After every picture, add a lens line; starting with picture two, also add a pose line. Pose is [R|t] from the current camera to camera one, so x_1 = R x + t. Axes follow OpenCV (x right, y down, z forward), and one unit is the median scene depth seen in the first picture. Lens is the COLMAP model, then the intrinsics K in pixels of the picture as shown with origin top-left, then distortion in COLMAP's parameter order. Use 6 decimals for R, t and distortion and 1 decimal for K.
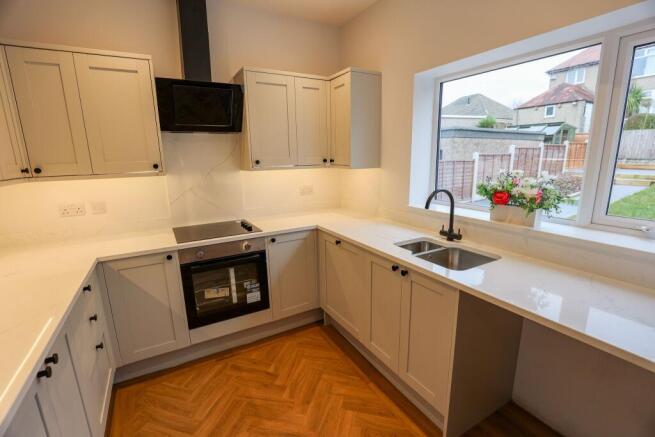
lens RADIAL K [[301.7, 0, 328.9], [0, 301.7, 217.6], [0, 0, 1]] dist [-0.003720, -0.000288]
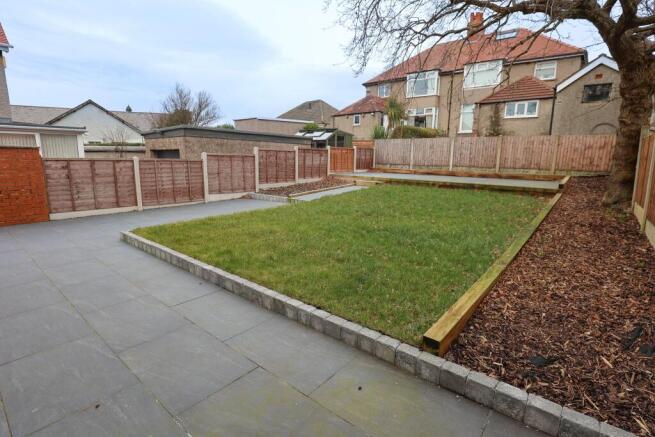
lens RADIAL K [[332.6, 0, 326.0], [0, 332.6, 218.3], [0, 0, 1]] dist [-0.000290, -0.000014]
pose [[0.940213, -0.037223, 0.338546, 0.322865], [0.048015, 0.998569, -0.023555, 0.028075], [-0.337184, 0.038402, 0.940655, -0.094073]]
